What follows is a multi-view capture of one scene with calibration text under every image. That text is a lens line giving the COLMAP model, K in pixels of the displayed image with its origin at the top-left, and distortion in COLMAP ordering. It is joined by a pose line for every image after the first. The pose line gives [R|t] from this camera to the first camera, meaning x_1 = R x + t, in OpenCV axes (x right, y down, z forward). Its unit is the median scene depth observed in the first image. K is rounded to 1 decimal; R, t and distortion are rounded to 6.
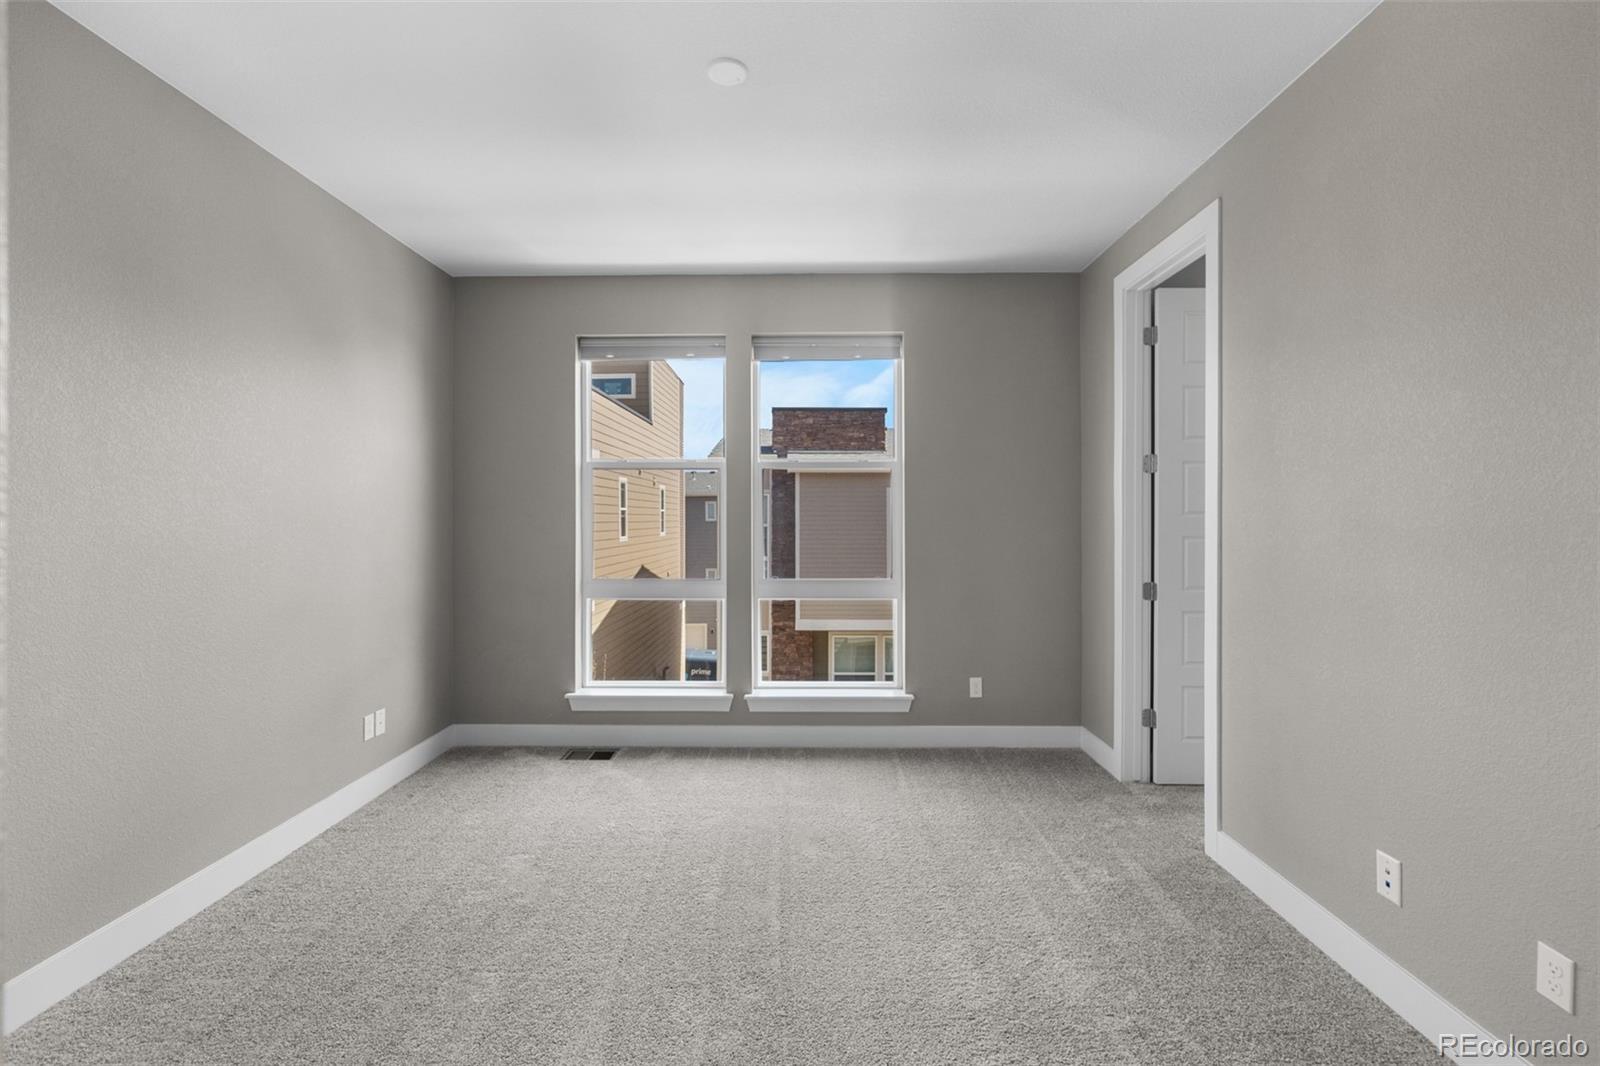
lens RADIAL K [[701.9, 0, 803.1], [0, 701.9, 525.3], [0, 0, 1]] dist [-0.000477, 0.000641]
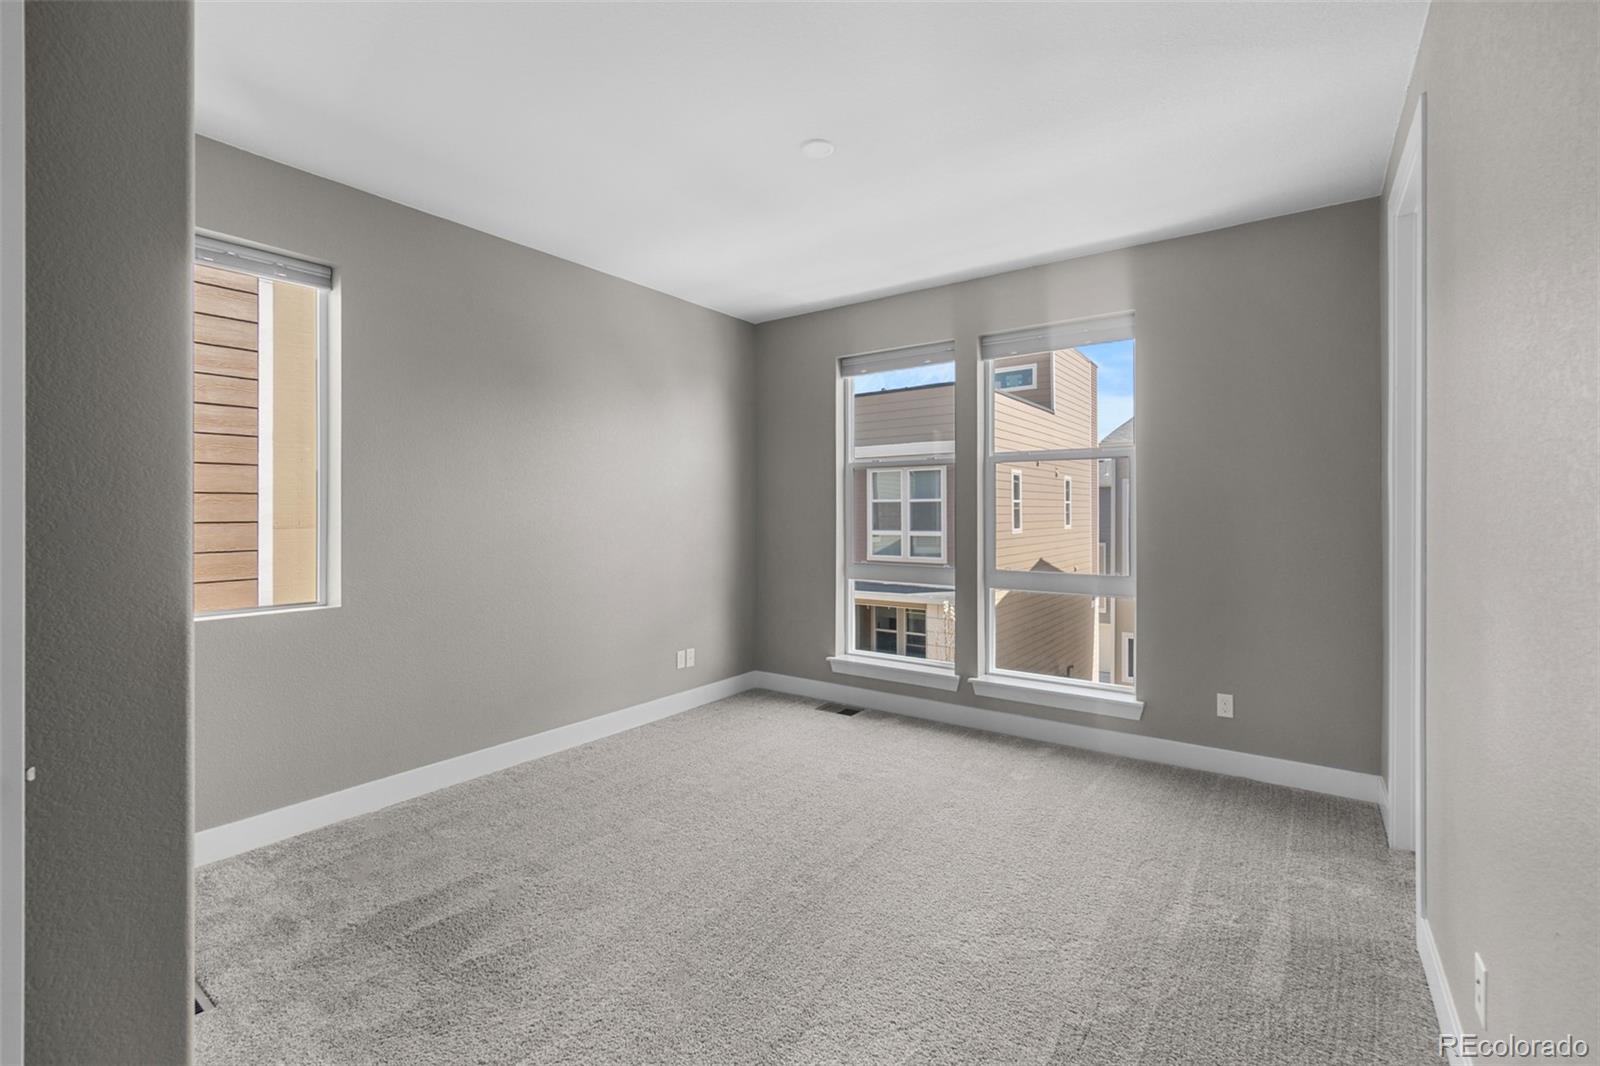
lens RADIAL K [[701.9, 0, 796.7], [0, 701.9, 523.1], [0, 0, 1]] dist [-0.000477, 0.000641]
pose [[0.817877, 0.008639, -0.575328, 0.311215], [-0.003653, 0.999945, 0.009823, -0.001510], [0.575382, -0.005932, 0.817863, -0.015382]]
